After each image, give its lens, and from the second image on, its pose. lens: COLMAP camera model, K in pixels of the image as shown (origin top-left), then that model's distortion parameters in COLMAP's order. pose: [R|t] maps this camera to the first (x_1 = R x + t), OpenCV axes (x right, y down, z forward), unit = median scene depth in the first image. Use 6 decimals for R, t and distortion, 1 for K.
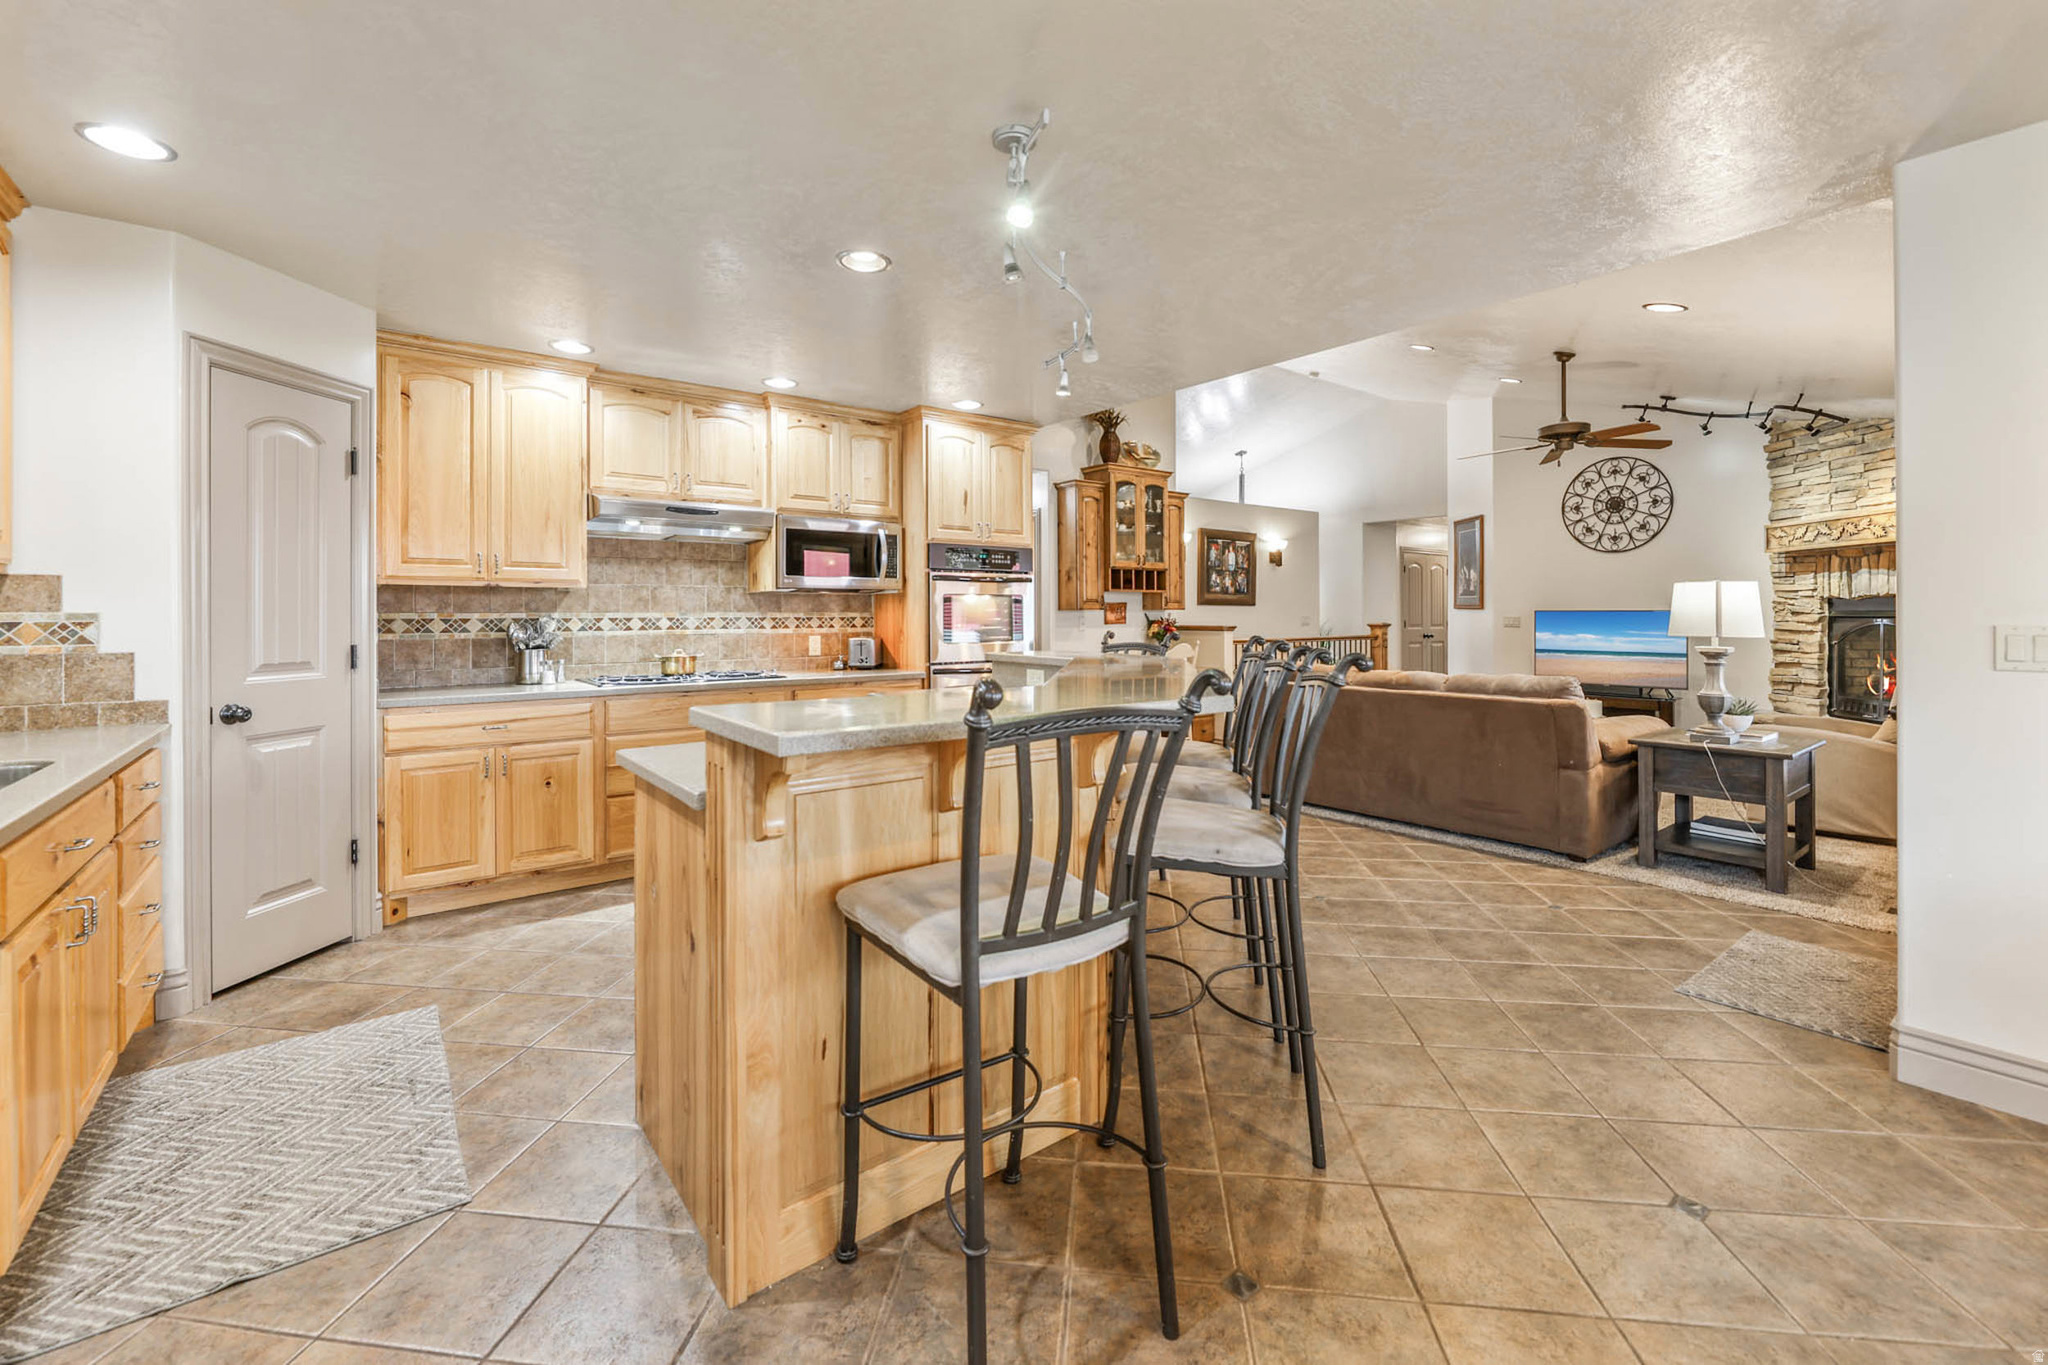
lens RADIAL K [[859.4, 0, 989.3], [0, 859.4, 615.8], [0, 0, 1]] dist [0.001475, -0.003027]
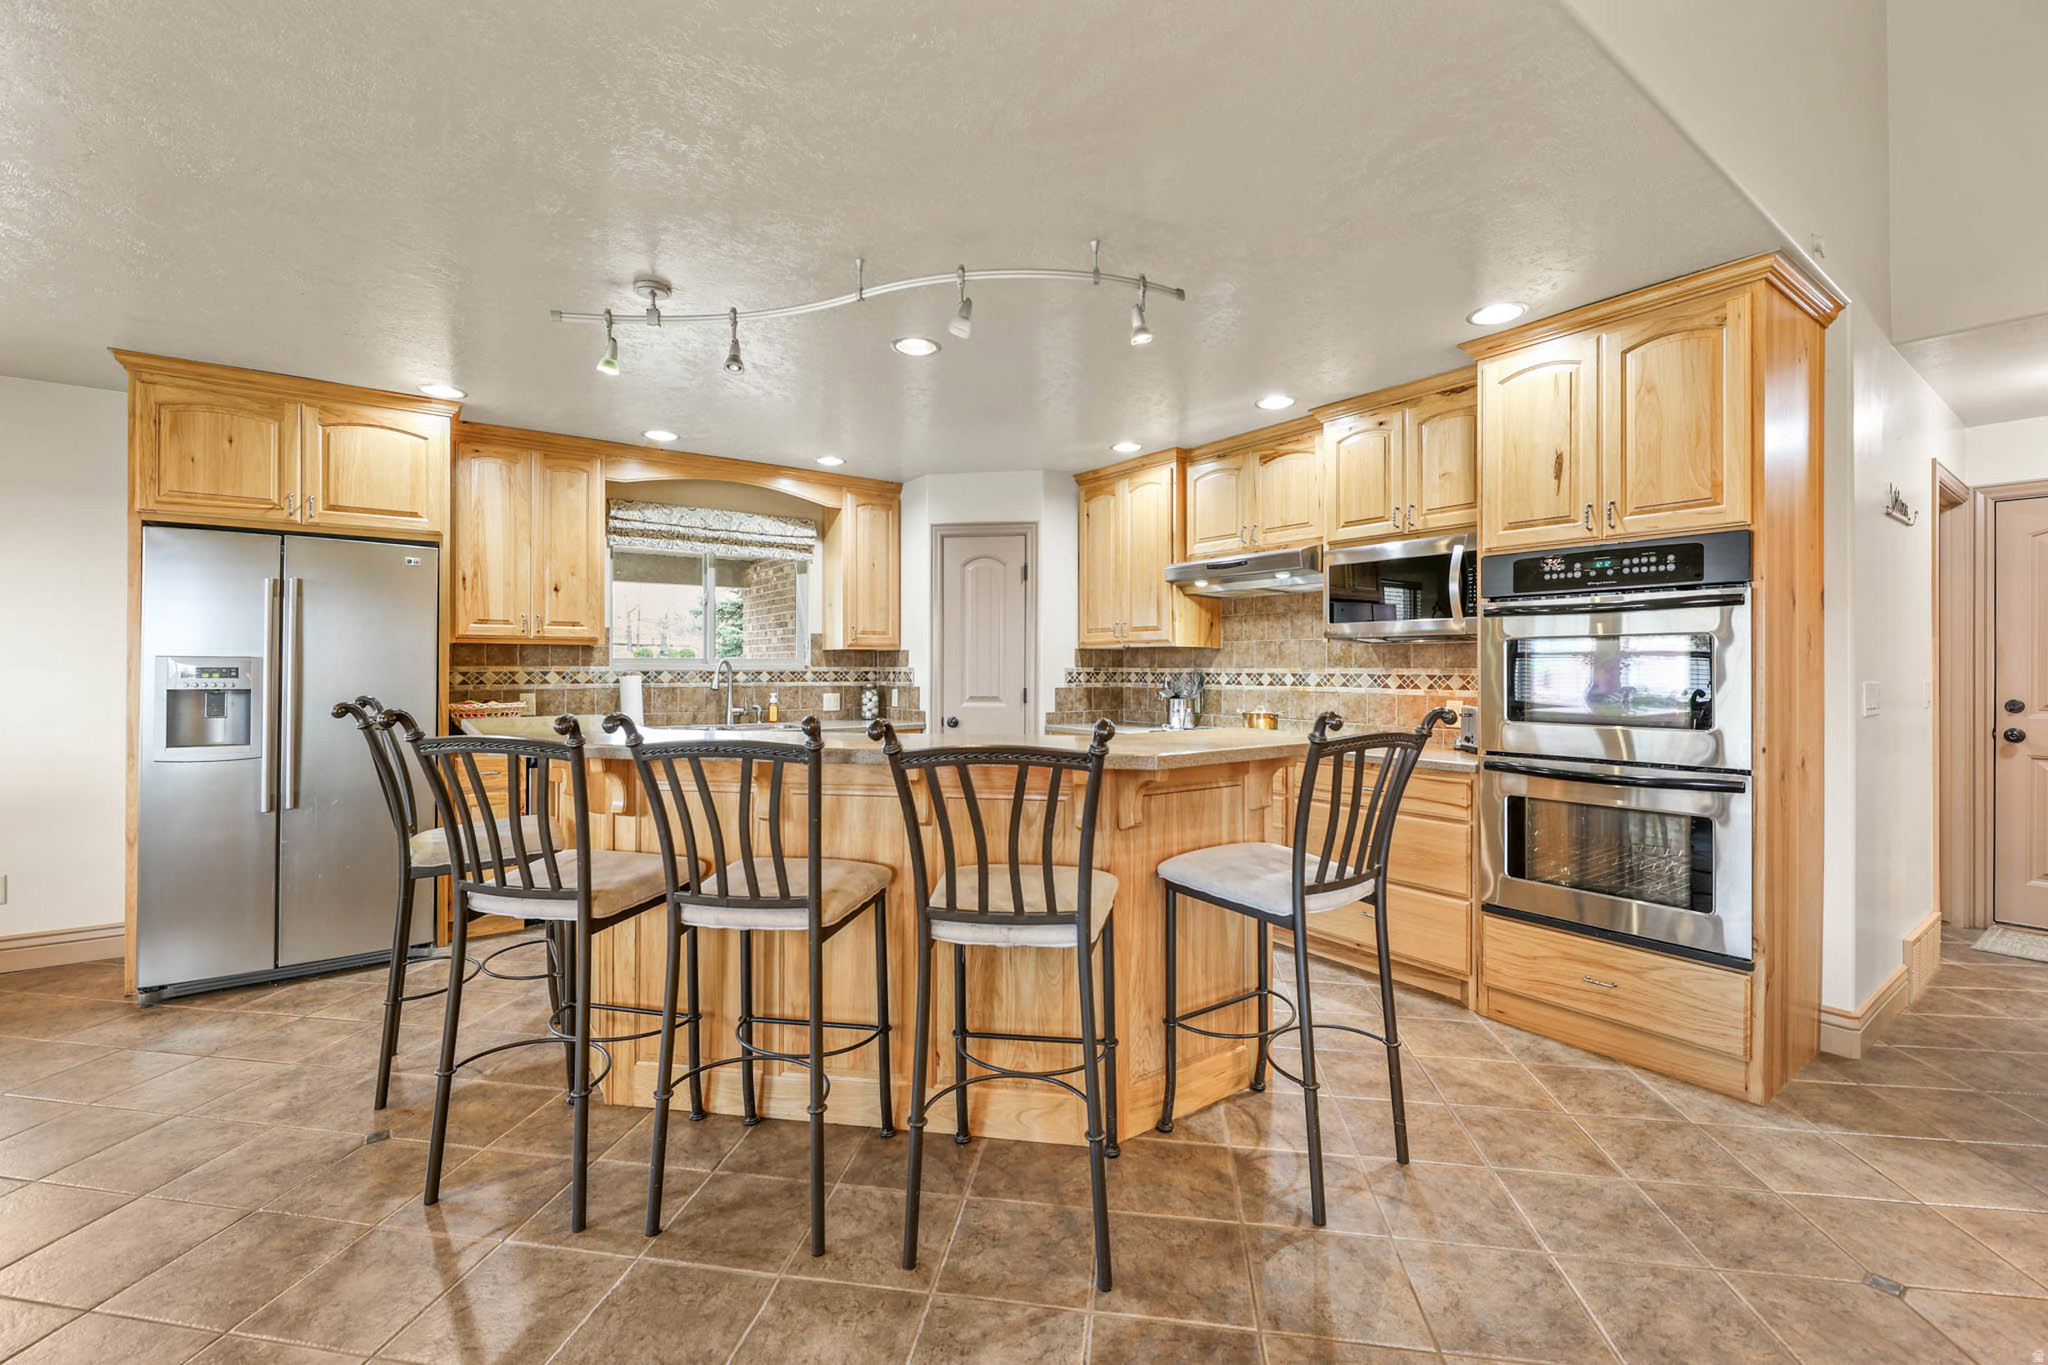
lens RADIAL K [[859.4, 0, 1061.0], [0, 859.4, 674.0], [0, 0, 1]] dist [0.001475, -0.003027]
pose [[-0.002192, 0.009368, -0.999954, 0.545998], [-0.005166, 0.999943, 0.009380, -0.004518], [0.999984, 0.005186, -0.002143, 0.684772]]
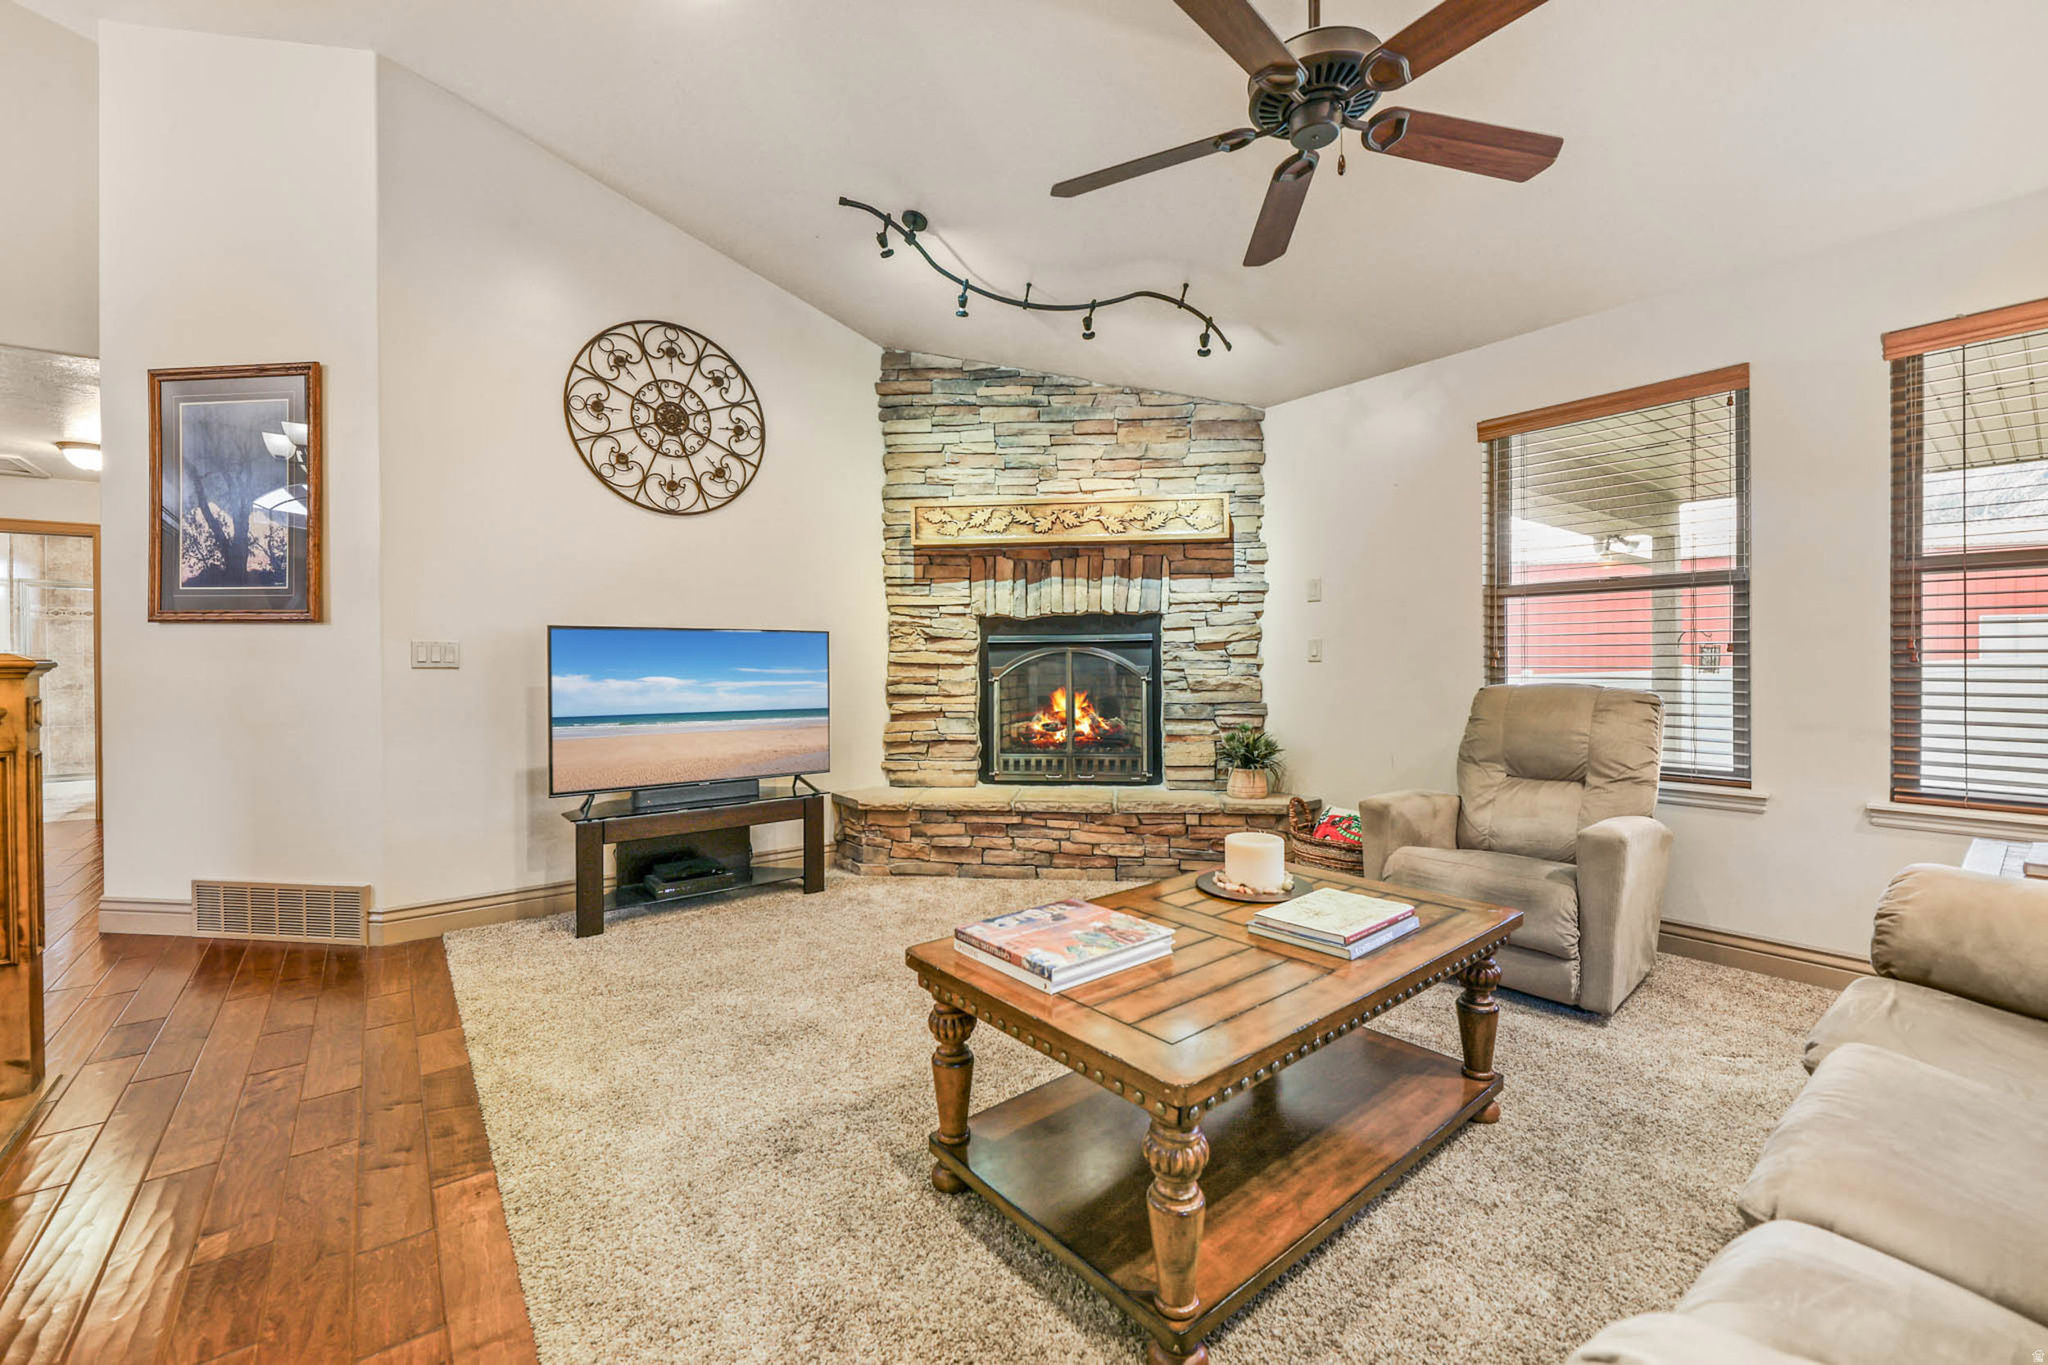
lens RADIAL K [[832.8, 0, 1058.0], [0, 832.8, 674.0], [0, 0, 1]] dist [-0.008457, 0.000023]
pose [[-0.039279, -0.012022, 0.999156, 0.386588], [0.009088, 0.999882, 0.012388, 0.025333], [-0.999187, 0.009567, -0.039165, 1.313818]]
